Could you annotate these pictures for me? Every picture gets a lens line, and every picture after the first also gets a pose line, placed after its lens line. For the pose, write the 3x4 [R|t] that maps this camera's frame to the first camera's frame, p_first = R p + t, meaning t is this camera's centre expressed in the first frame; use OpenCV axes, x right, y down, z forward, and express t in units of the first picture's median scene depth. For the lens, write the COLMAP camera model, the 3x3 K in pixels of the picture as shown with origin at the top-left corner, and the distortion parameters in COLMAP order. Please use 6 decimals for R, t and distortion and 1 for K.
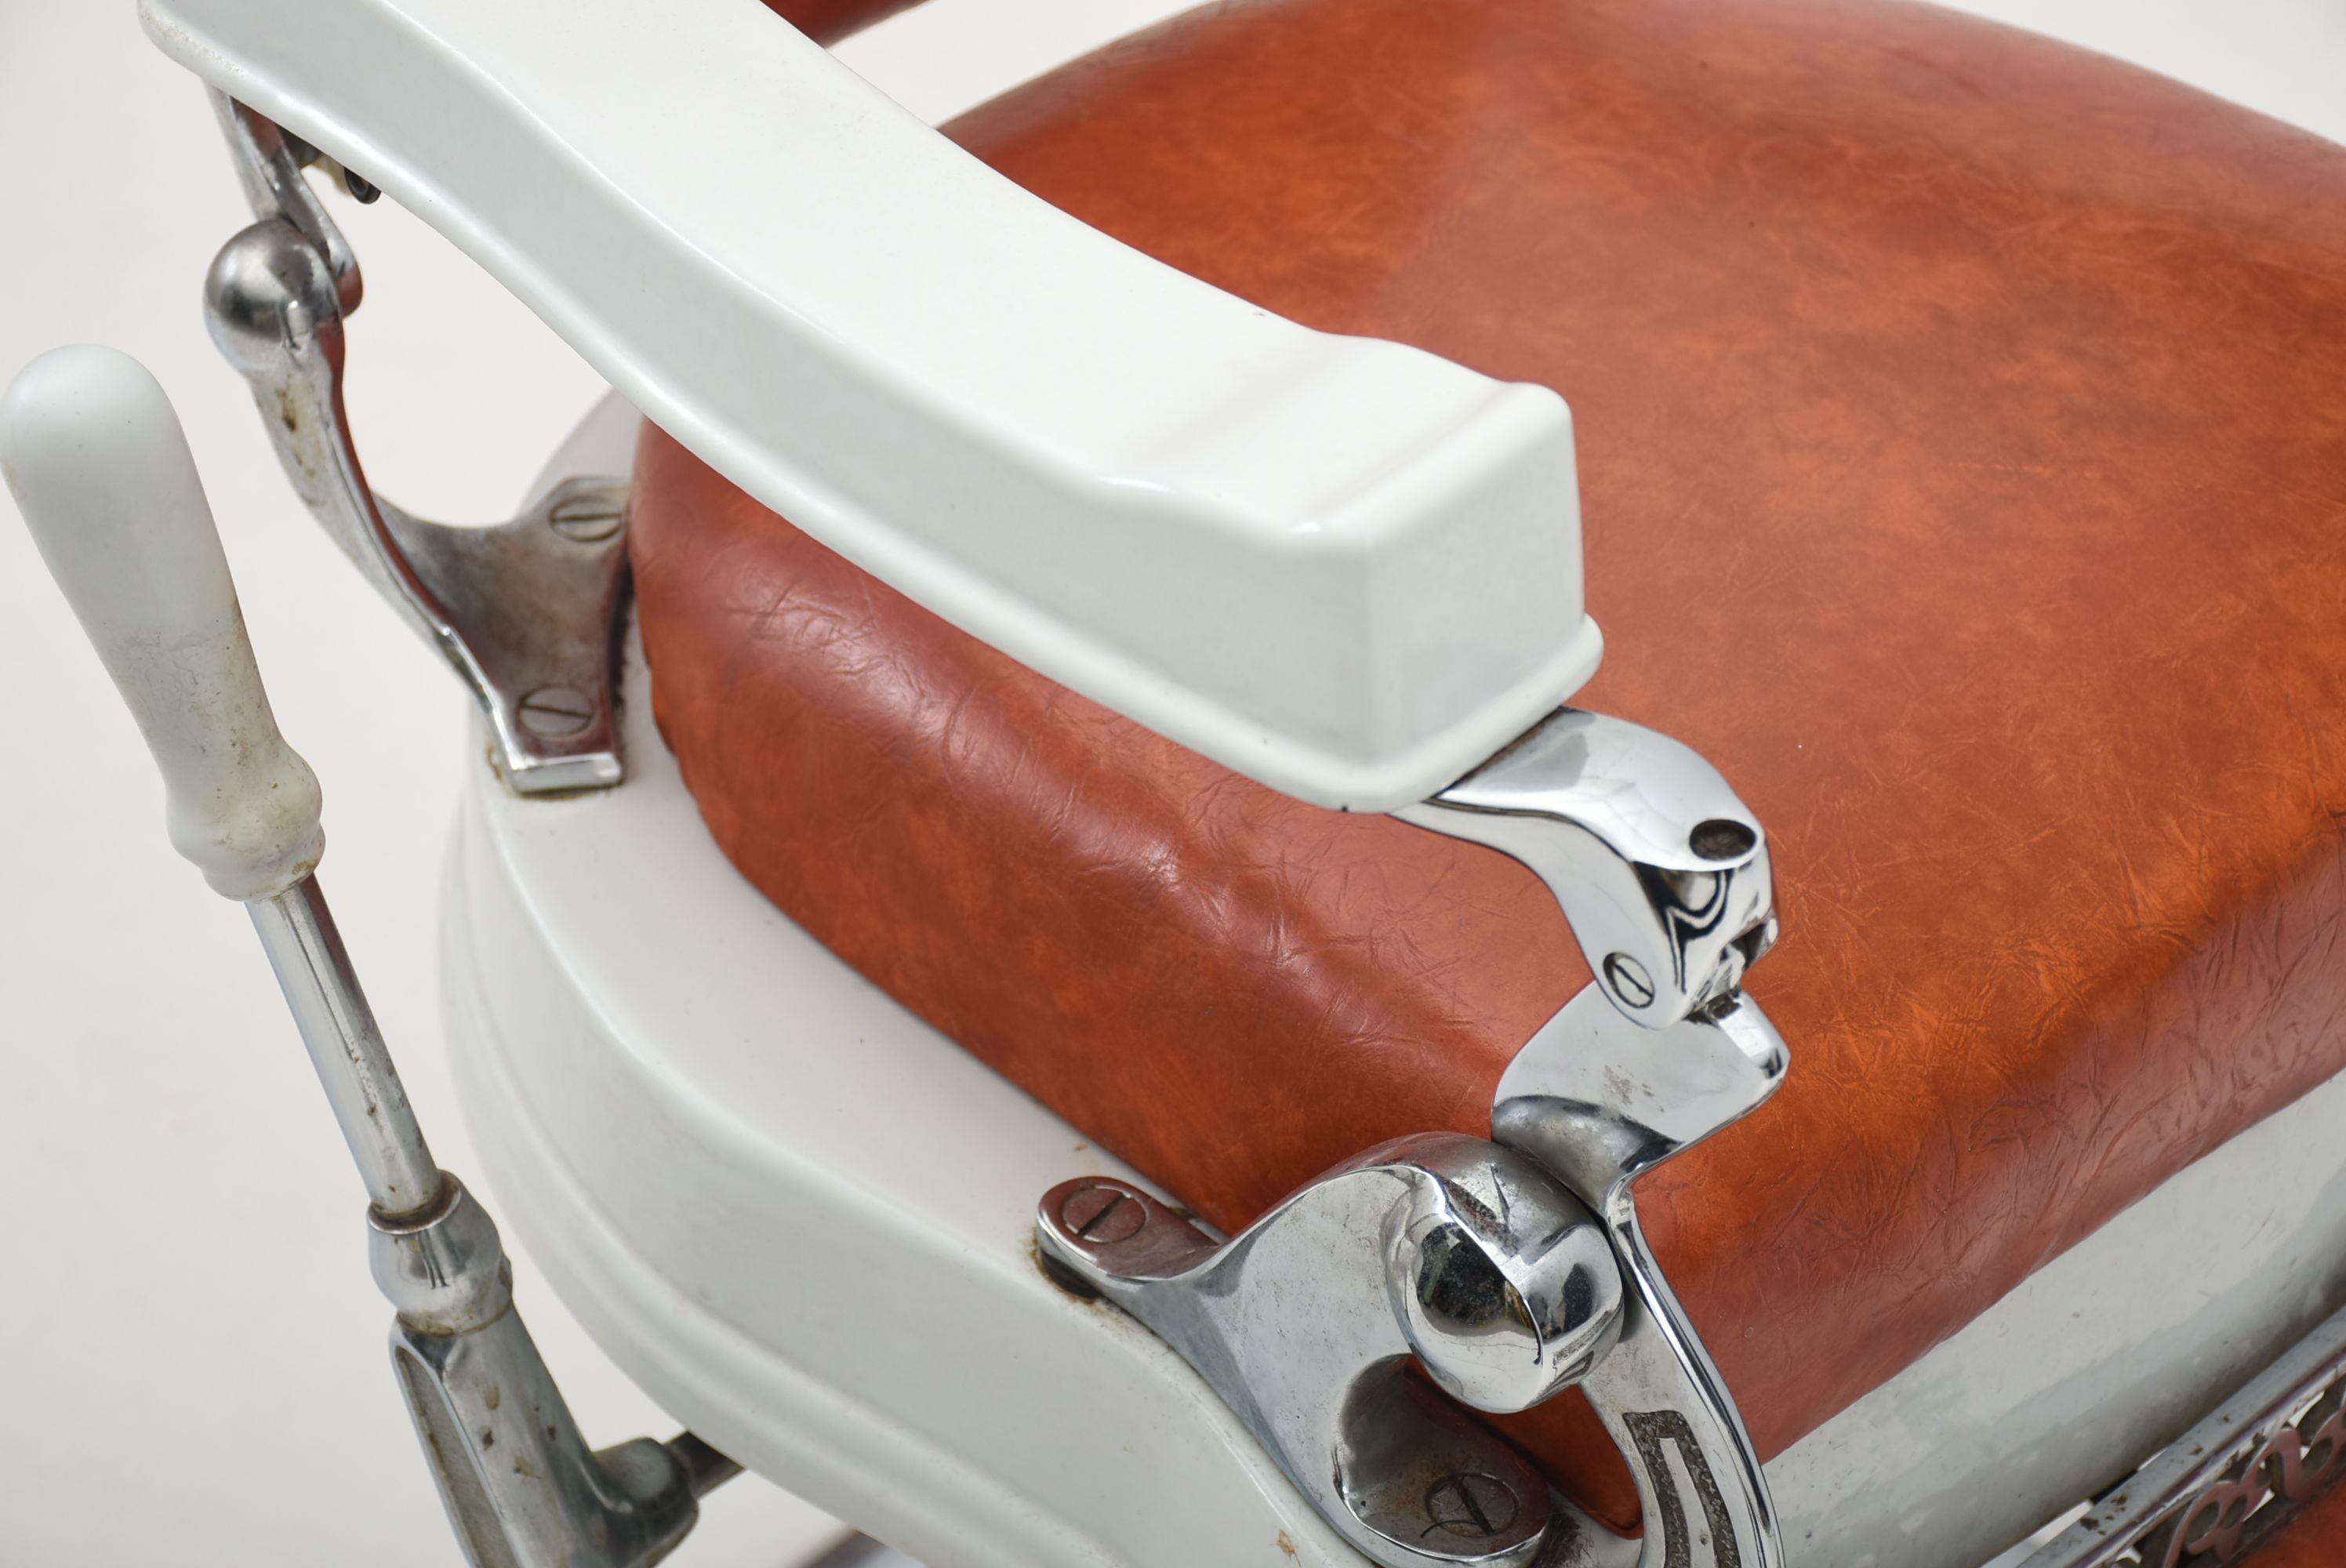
lens RADIAL K [[5737.8, 0, 1177.1], [0, 5737.8, 780.9], [0, 0, 1]] dist [-0.012717, 0.000000]
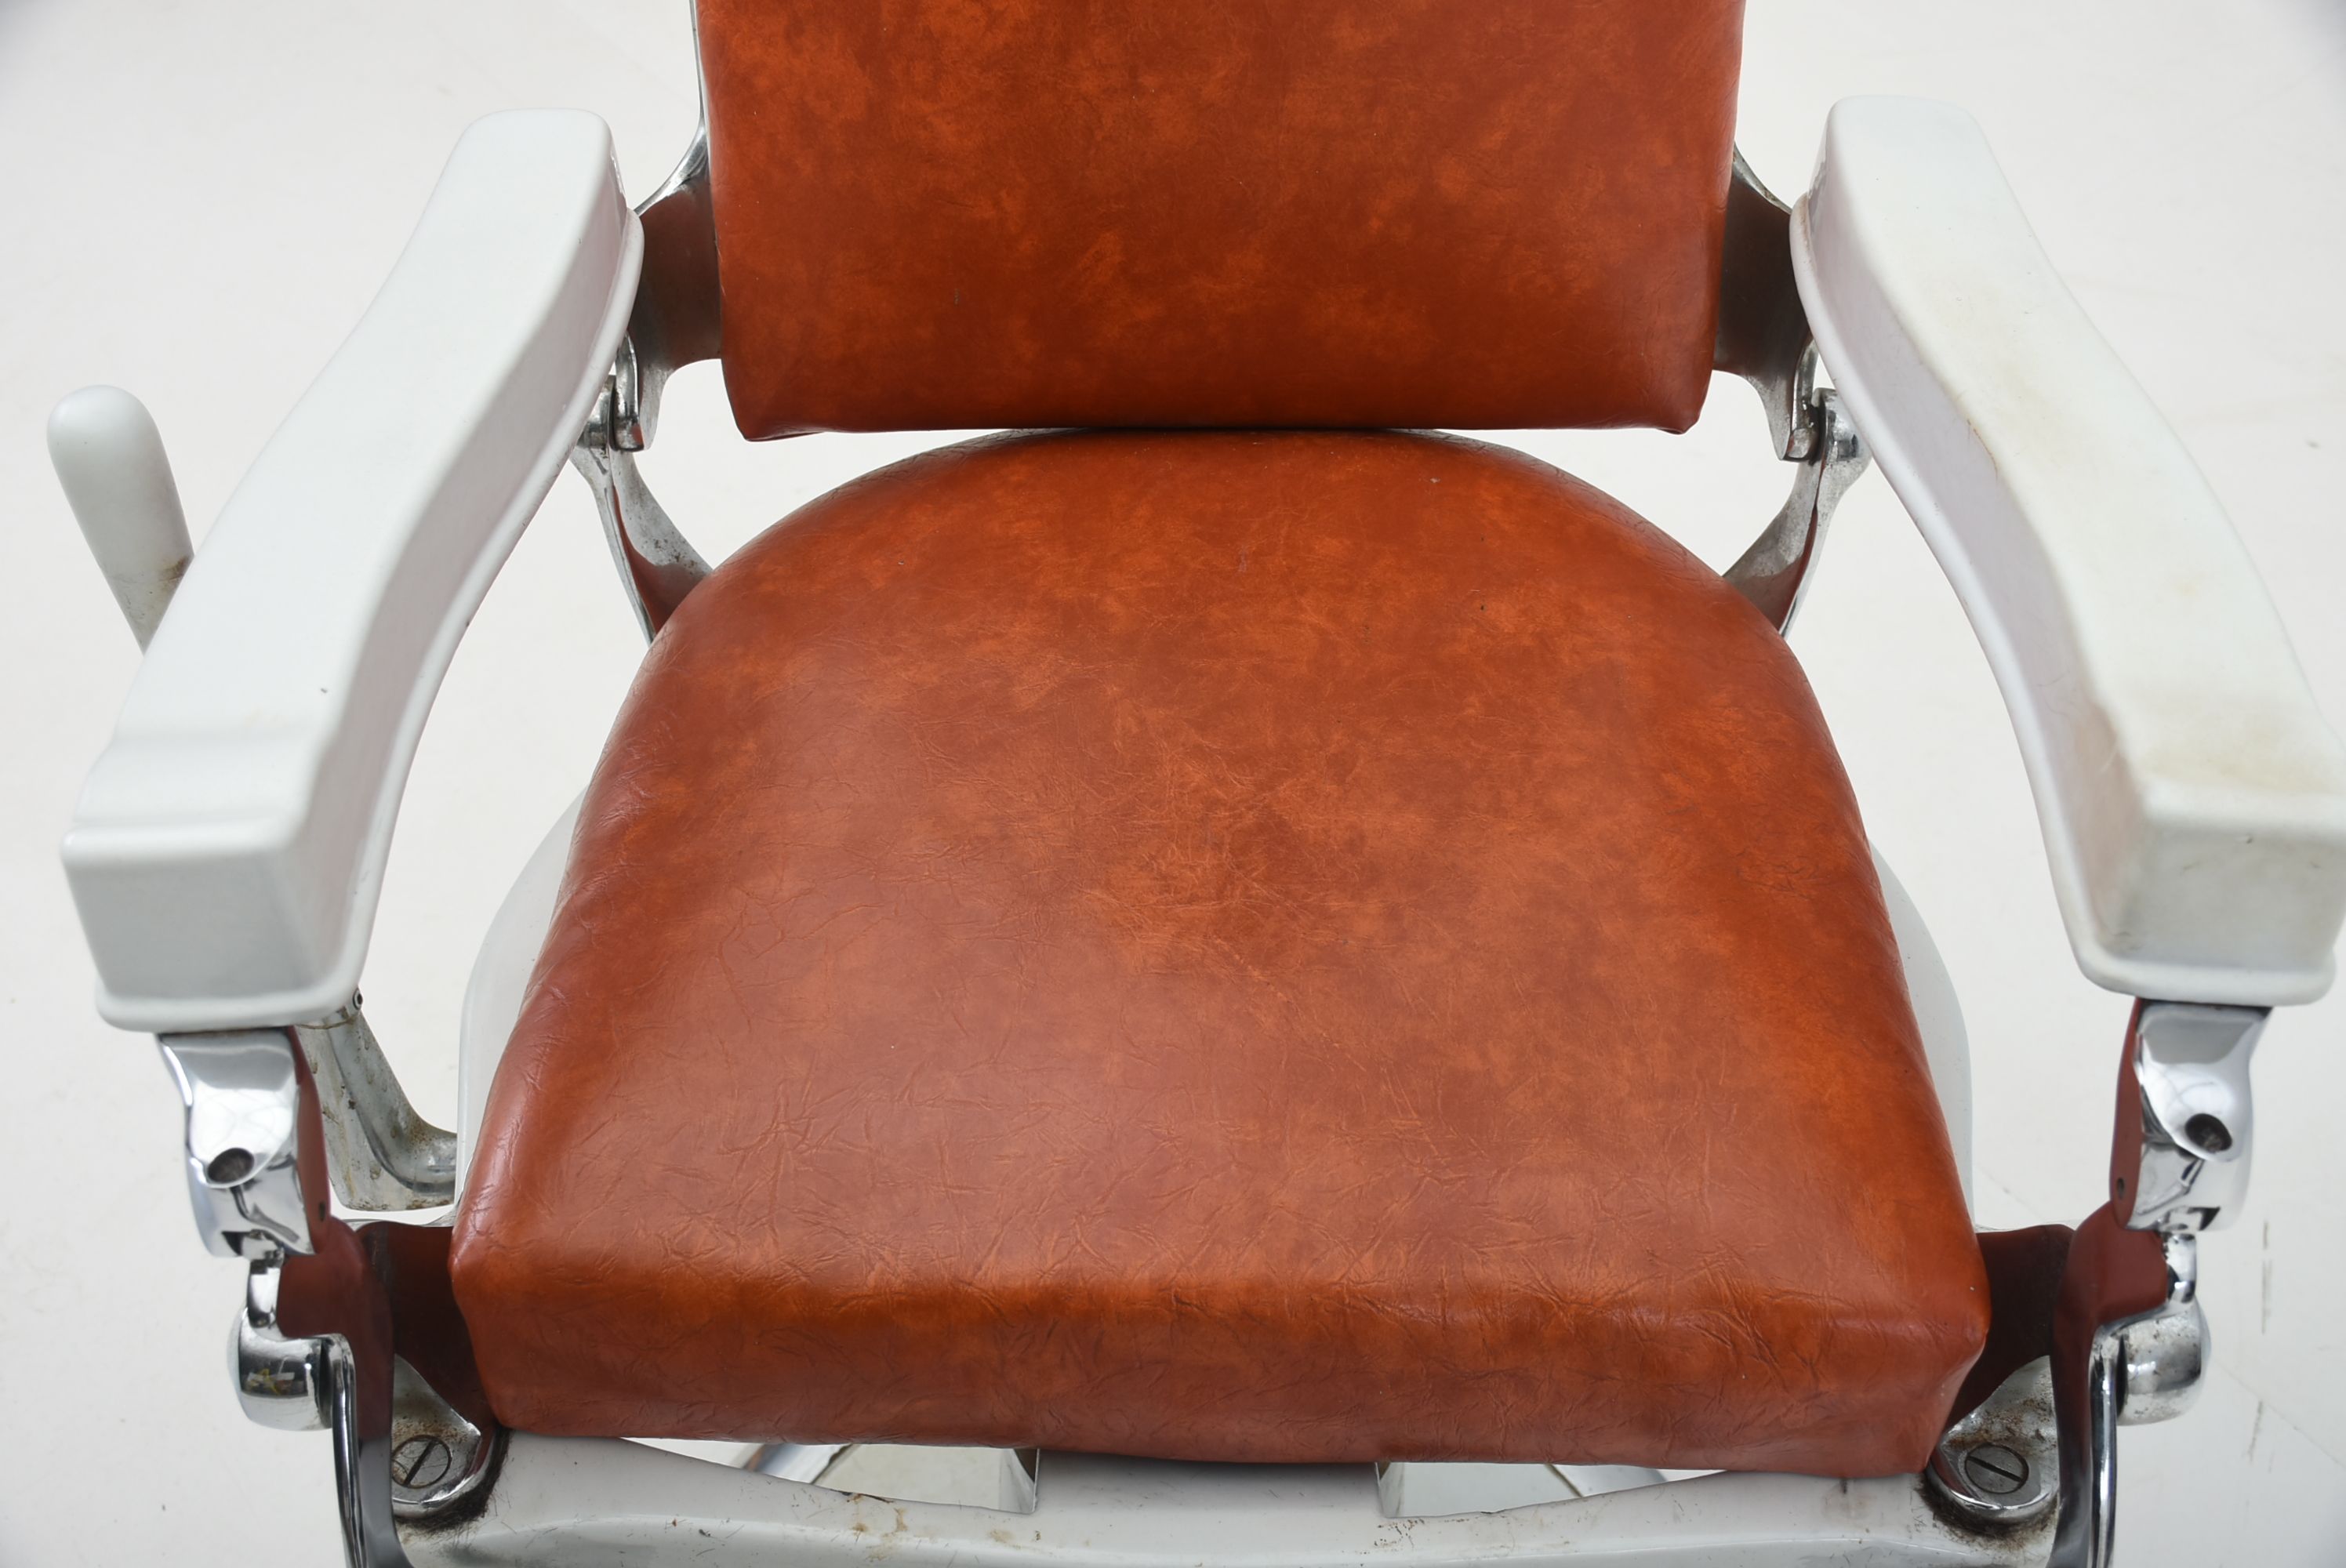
lens RADIAL K [[2996.3, 0, 1173.1], [0, 2996.3, 782.7], [0, 0, 1]] dist [-0.041174, 0.000000]
pose [[0.703956, 0.488729, -0.515354, 0.468847], [-0.416491, 0.871806, 0.257855, -0.262574], [0.575310, 0.033122, 0.817264, 0.383525]]
